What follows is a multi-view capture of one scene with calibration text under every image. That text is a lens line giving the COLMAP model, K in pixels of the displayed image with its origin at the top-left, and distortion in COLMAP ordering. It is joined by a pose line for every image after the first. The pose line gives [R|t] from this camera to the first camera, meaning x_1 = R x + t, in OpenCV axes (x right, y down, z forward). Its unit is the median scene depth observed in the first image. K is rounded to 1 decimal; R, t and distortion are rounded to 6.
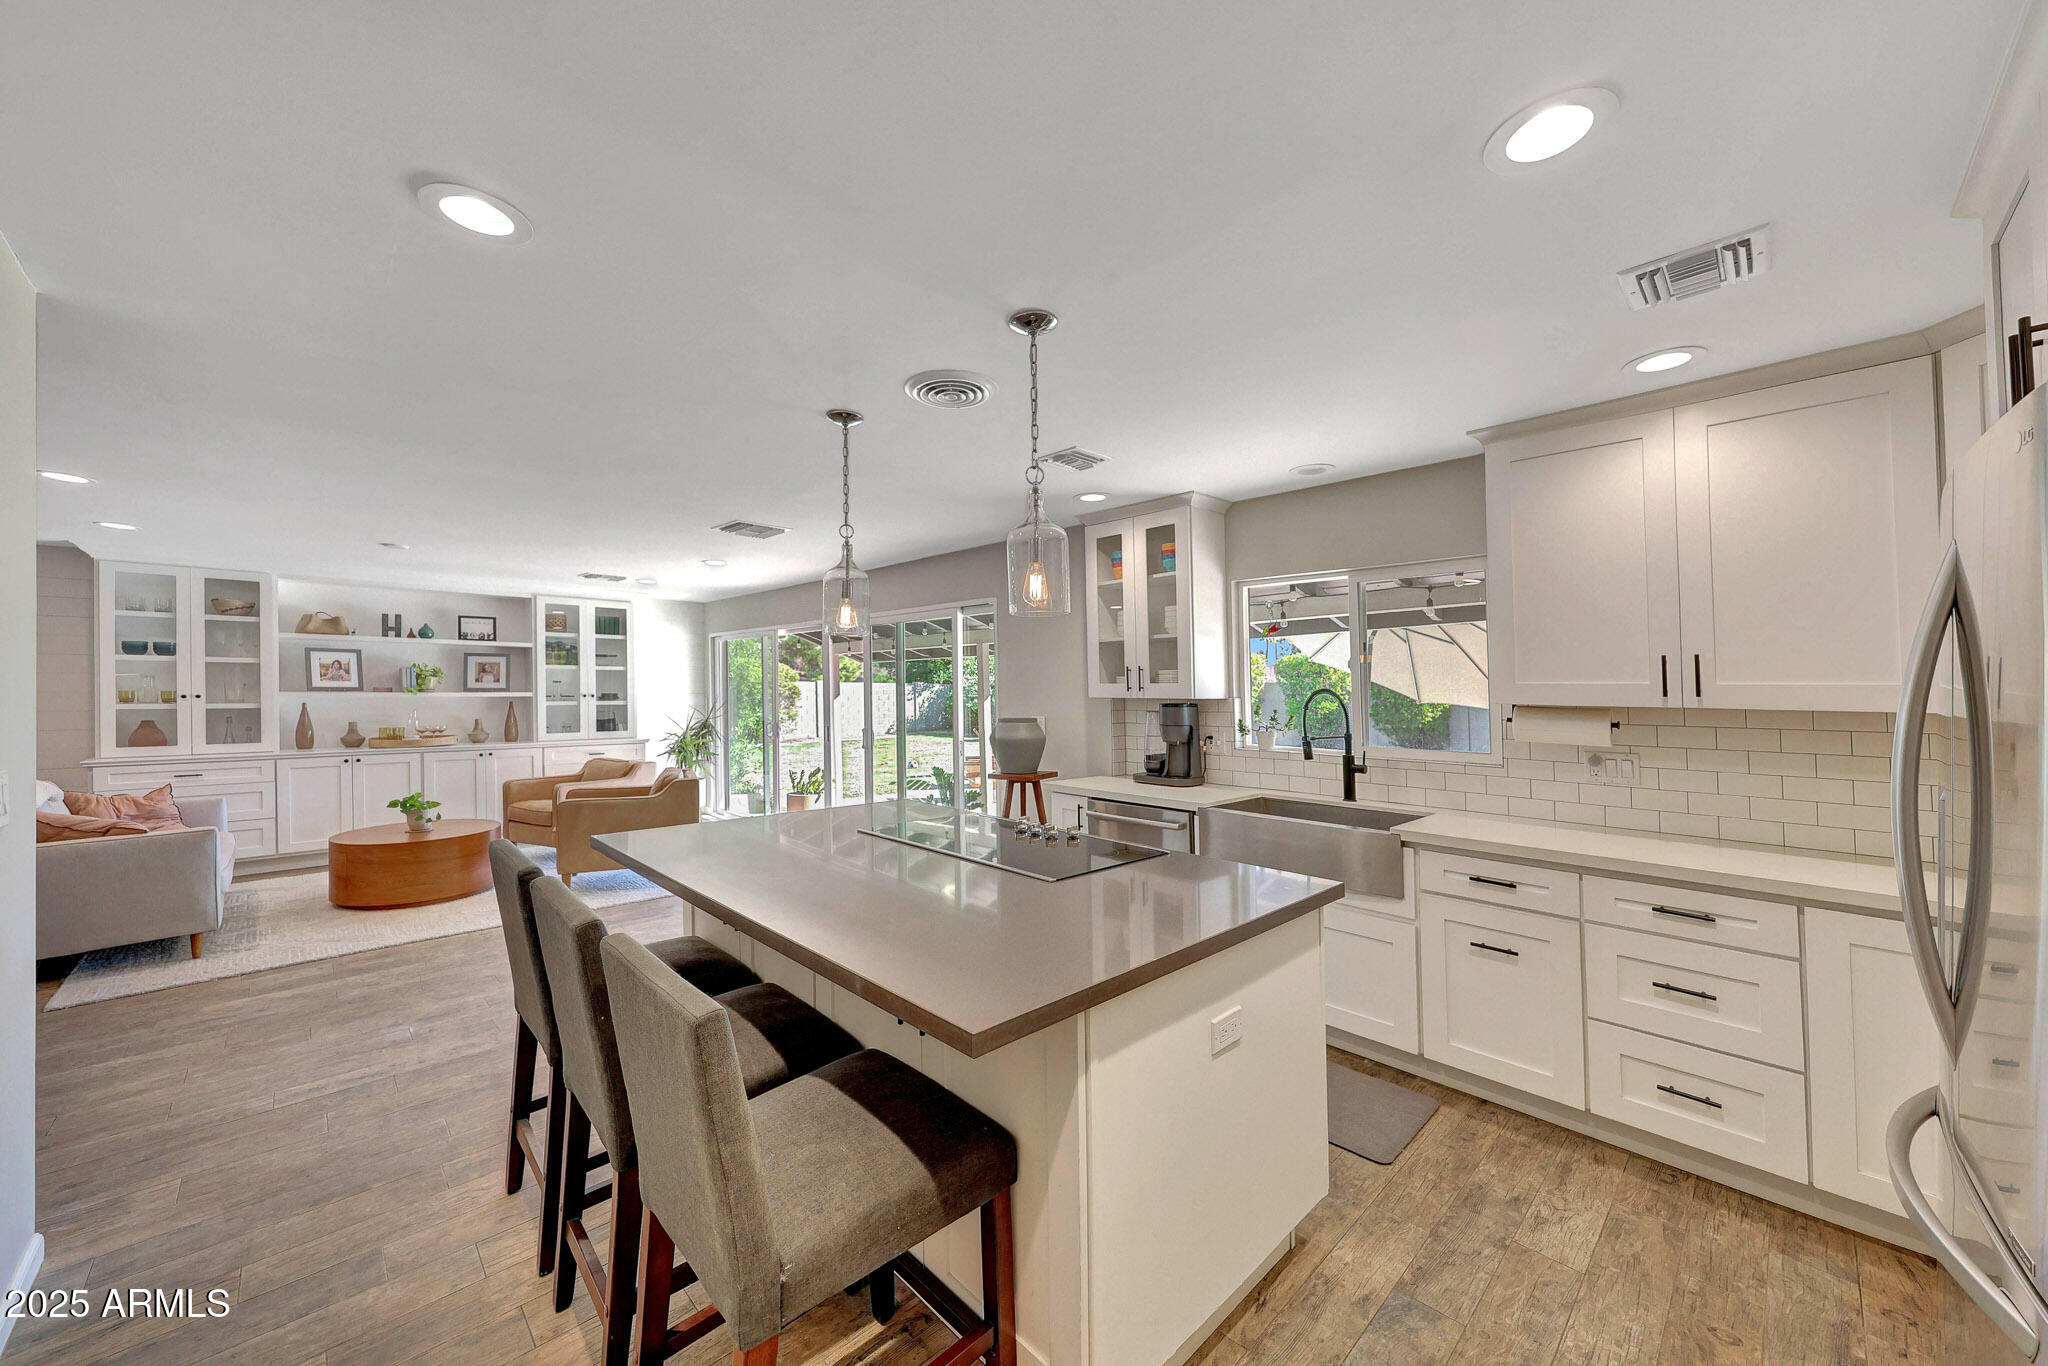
lens RADIAL K [[735.0, 0, 1023.1], [0, 735.0, 648.5], [0, 0, 1]] dist [0.009585, -0.000009]
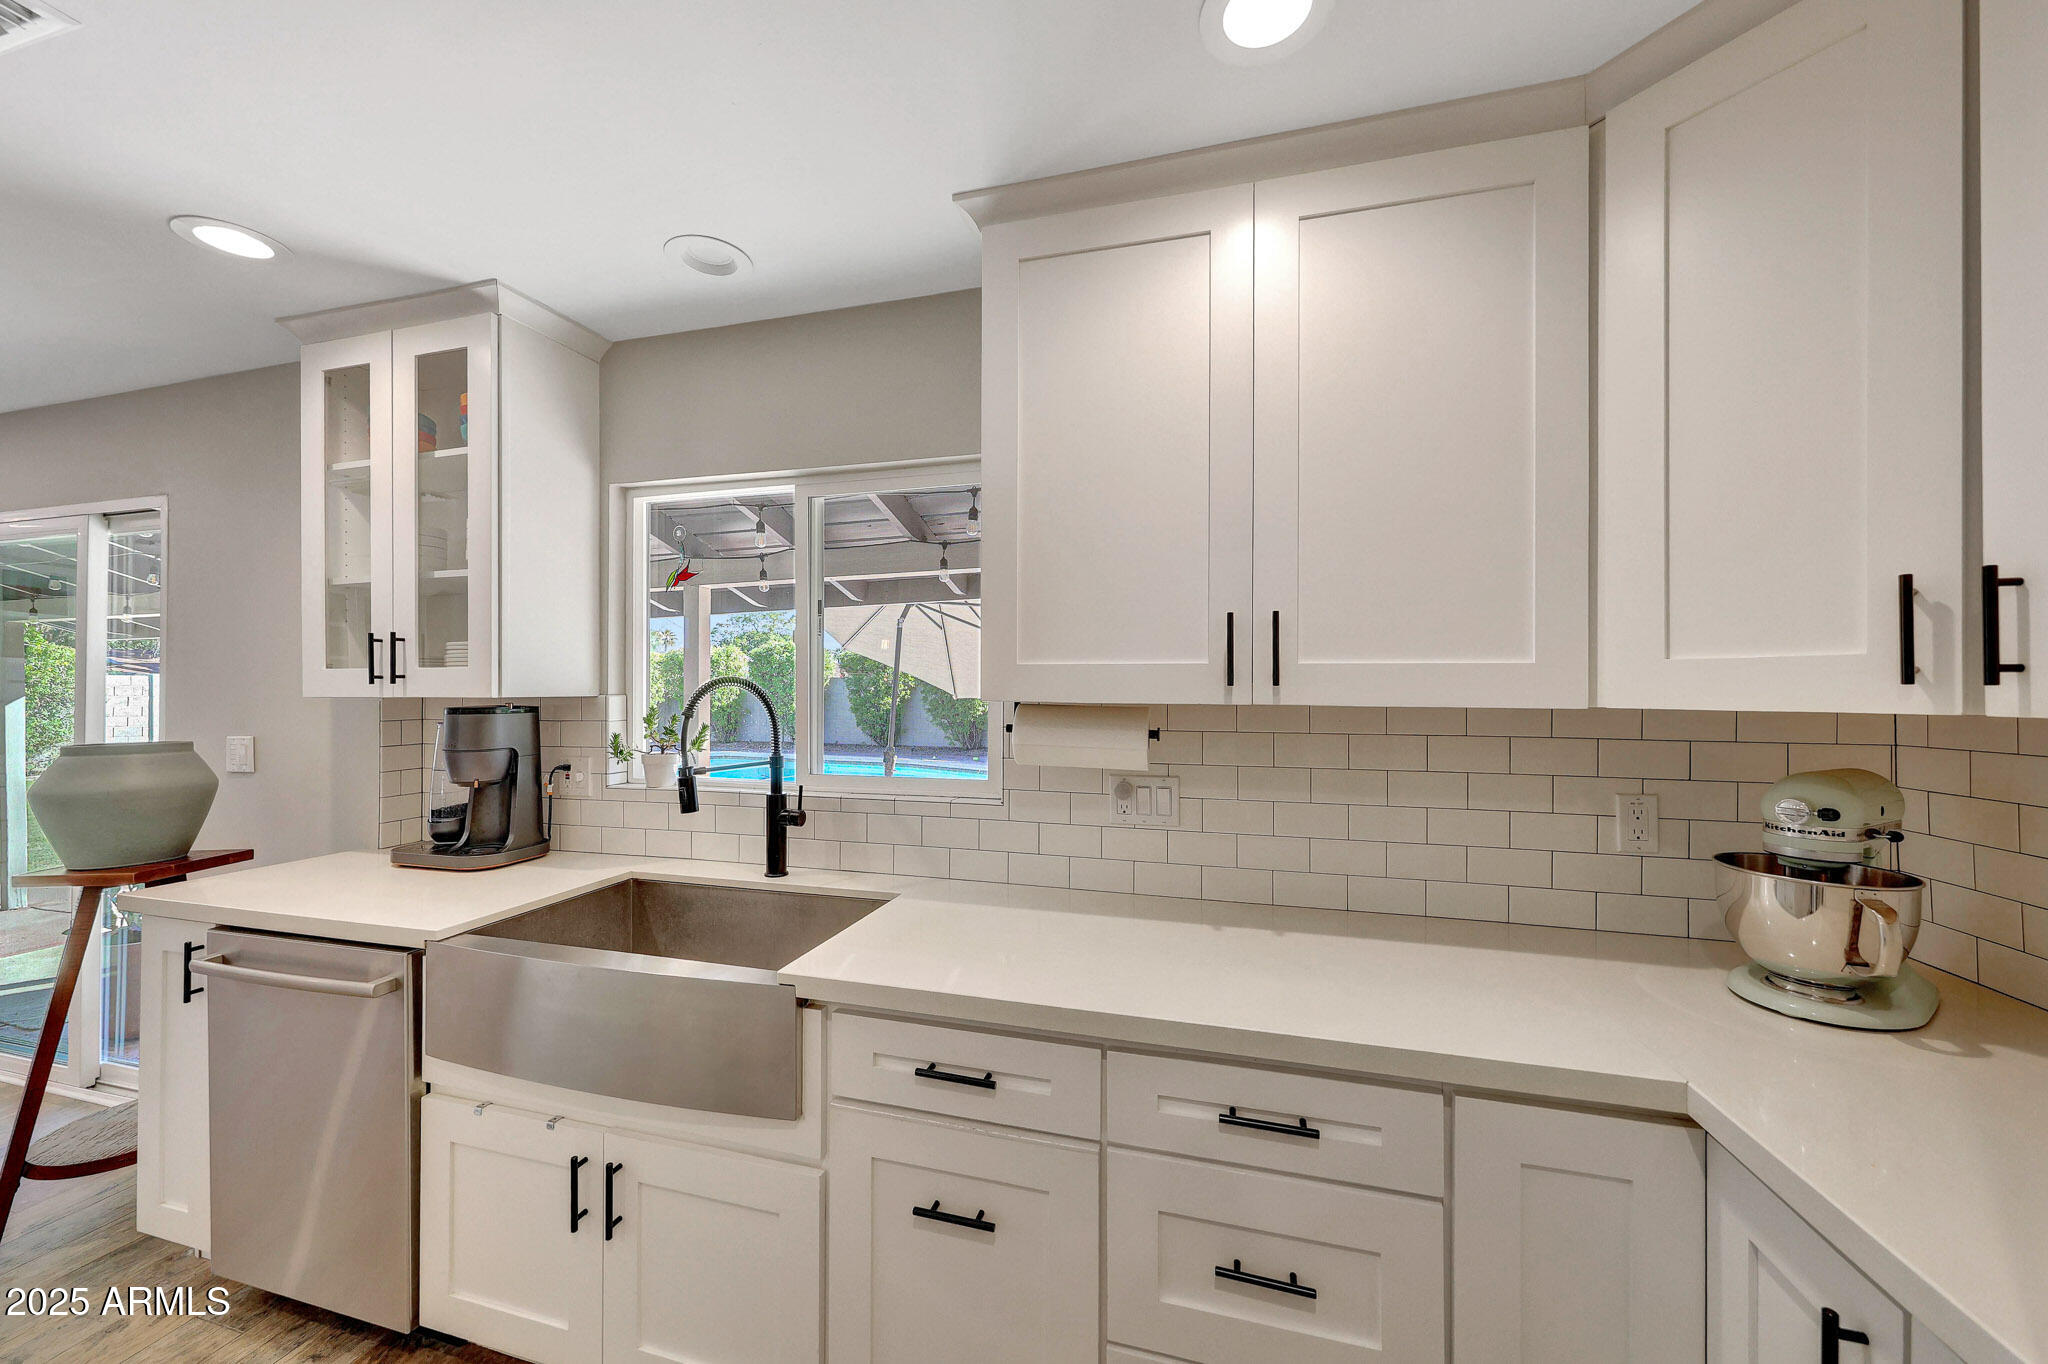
lens RADIAL K [[735.0, 0, 1023.1], [0, 735.0, 647.5], [0, 0, 1]] dist [0.009585, -0.000009]
pose [[0.854709, 0.023890, 0.518558, 0.265995], [-0.025898, 0.999659, -0.003369, 0.025211], [-0.518462, -0.010550, 0.855036, 0.363717]]
